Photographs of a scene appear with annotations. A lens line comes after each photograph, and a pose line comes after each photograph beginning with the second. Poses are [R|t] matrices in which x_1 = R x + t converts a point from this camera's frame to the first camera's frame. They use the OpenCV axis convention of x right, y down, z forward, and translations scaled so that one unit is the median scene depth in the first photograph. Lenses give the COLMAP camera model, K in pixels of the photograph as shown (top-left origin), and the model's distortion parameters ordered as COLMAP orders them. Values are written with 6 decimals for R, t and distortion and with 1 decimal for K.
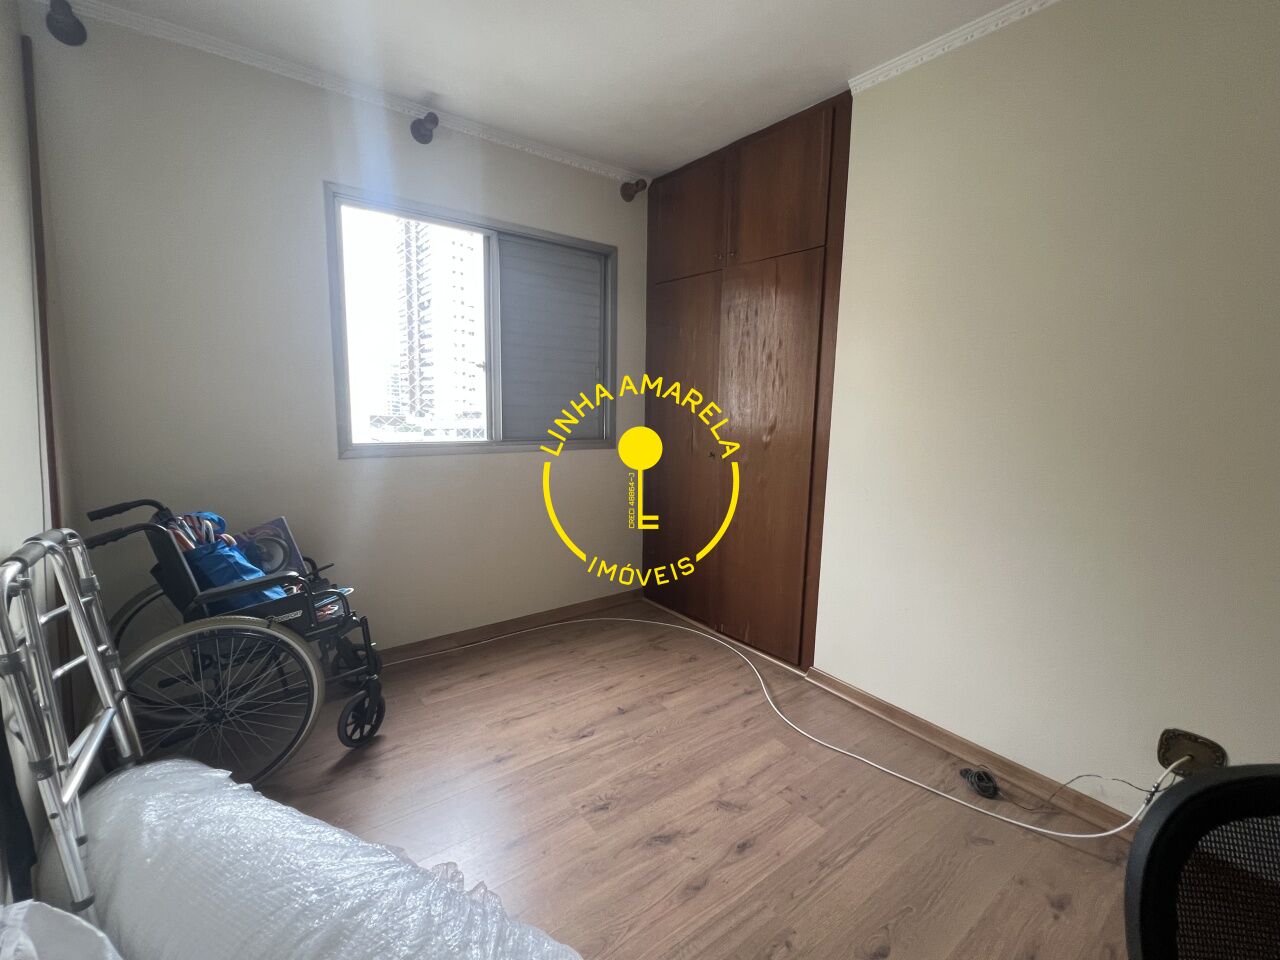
lens RADIAL K [[565.6, 0, 635.6], [0, 565.6, 480.4], [0, 0, 1]] dist [-0.003437, 0.000834]
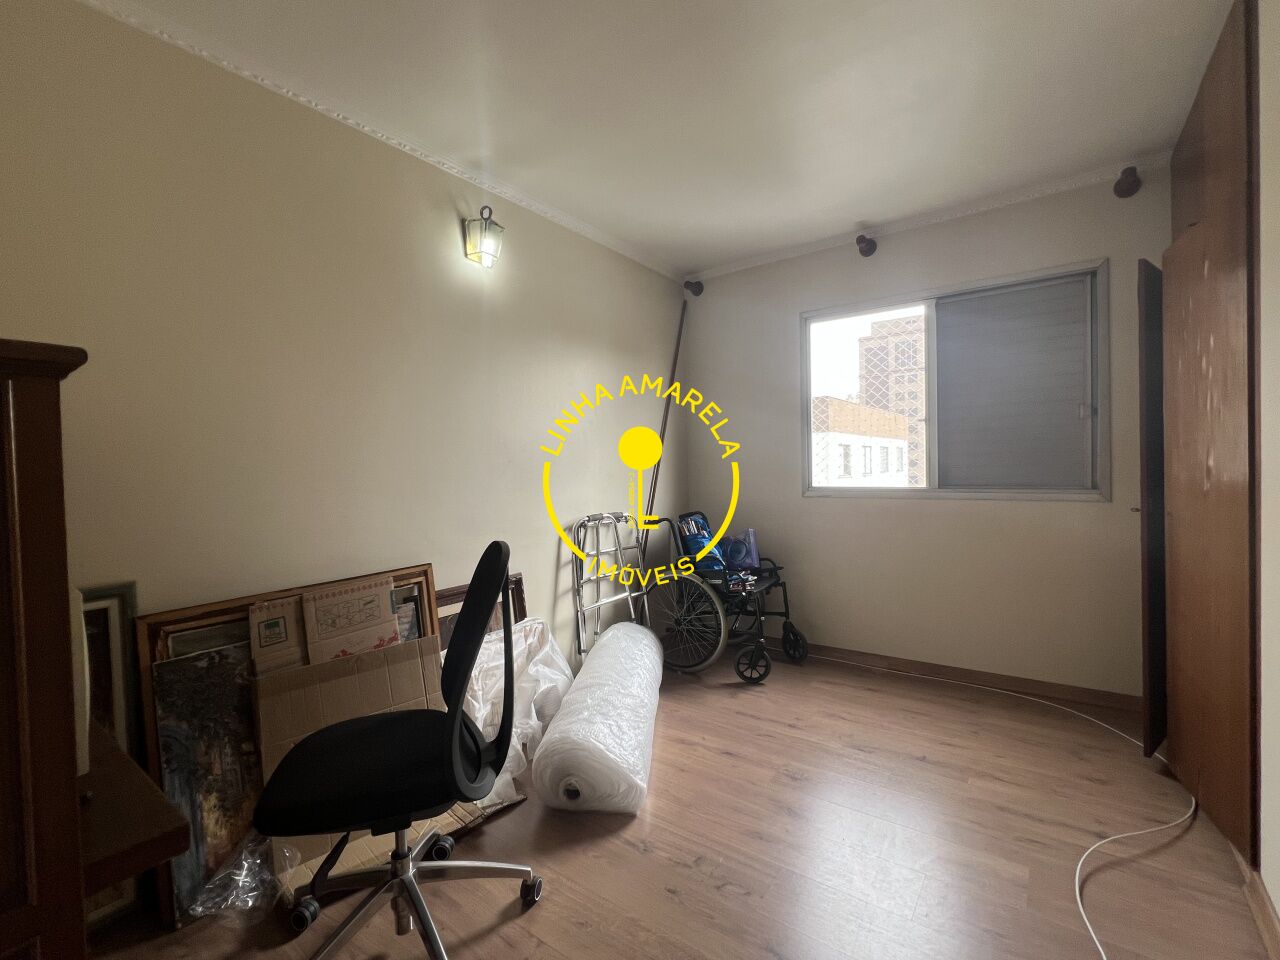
lens RADIAL K [[565.6, 0, 635.6], [0, 565.6, 480.4], [0, 0, 1]] dist [-0.003437, 0.000834]
pose [[0.283428, -0.004169, -0.958985, 0.685284], [-0.104621, 0.993888, -0.035241, 0.014529], [0.953270, 0.110319, 0.281259, 0.178194]]
